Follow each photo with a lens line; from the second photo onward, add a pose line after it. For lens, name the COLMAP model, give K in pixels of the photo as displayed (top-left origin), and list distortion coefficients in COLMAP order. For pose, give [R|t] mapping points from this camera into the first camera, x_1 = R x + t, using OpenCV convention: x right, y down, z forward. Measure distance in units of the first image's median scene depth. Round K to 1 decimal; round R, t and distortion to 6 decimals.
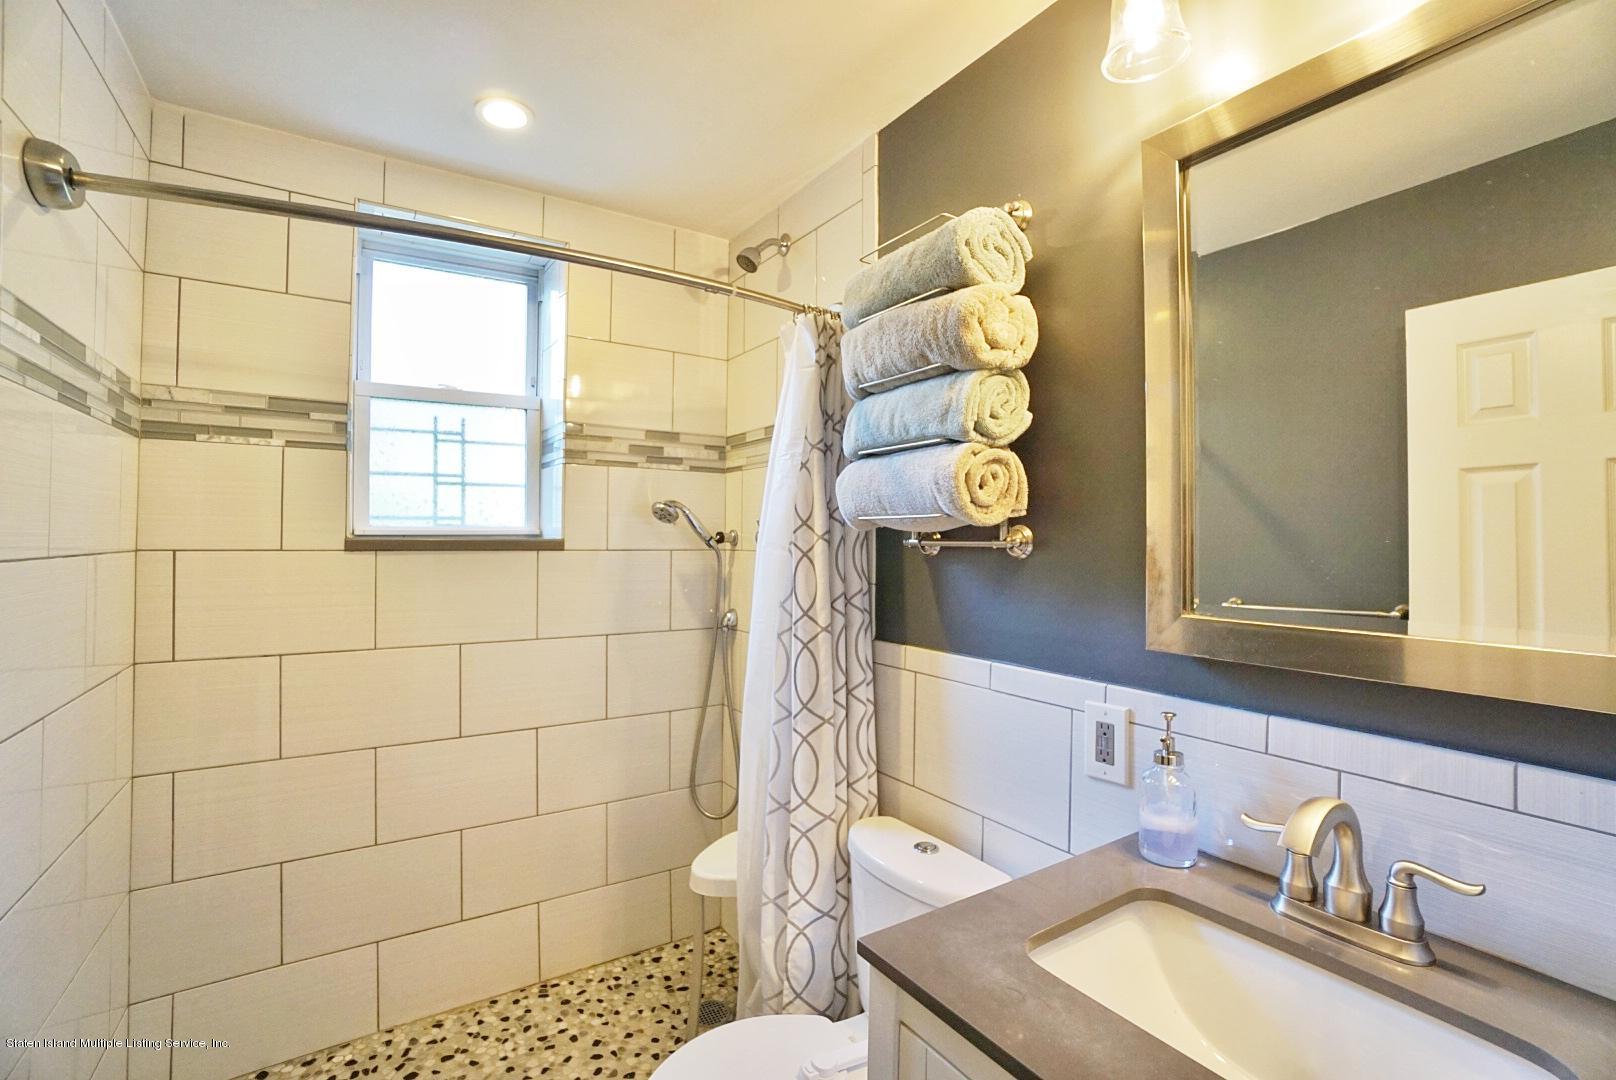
lens RADIAL K [[710.6, 0, 808.0], [0, 710.6, 540.0], [0, 0, 1]] dist [-0.062407, 0.021885]
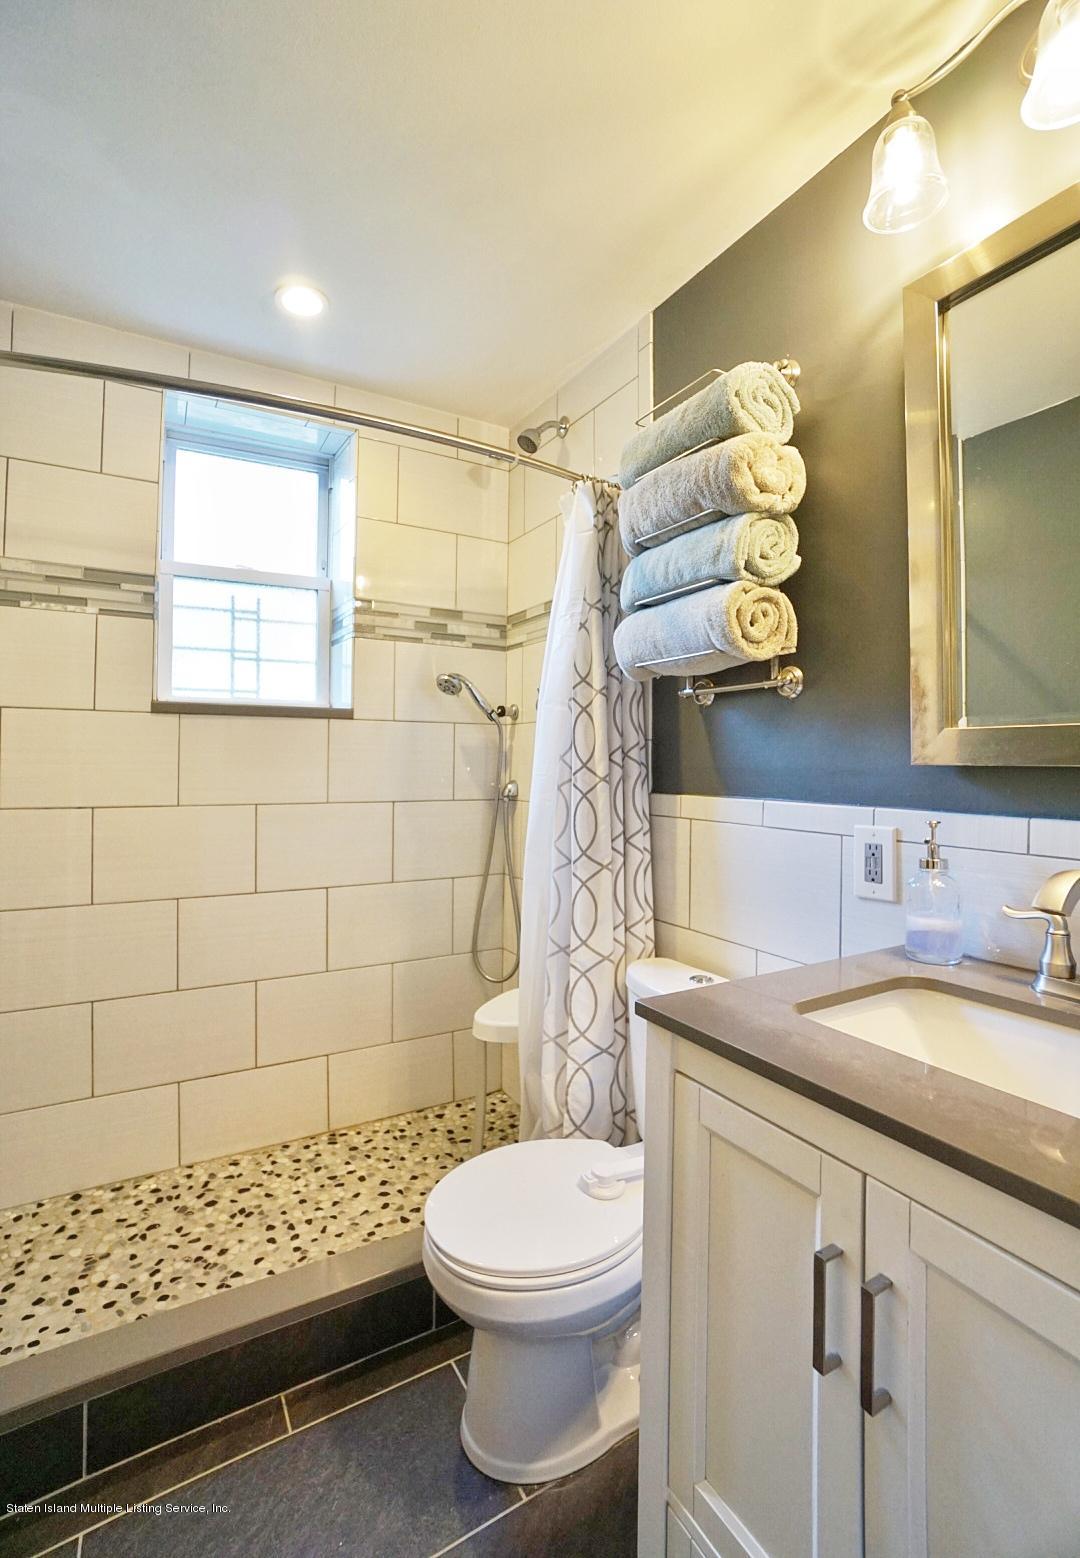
lens RADIAL K [[712.6, 0, 550.9], [0, 712.6, 759.9], [0, 0, 1]] dist [-0.059171, 0.018435]
pose [[0.998903, -0.001316, -0.046802, -0.003985], [0.000945, 0.999968, -0.007954, 0.102875], [0.046811, 0.007901, 0.998873, -0.048602]]
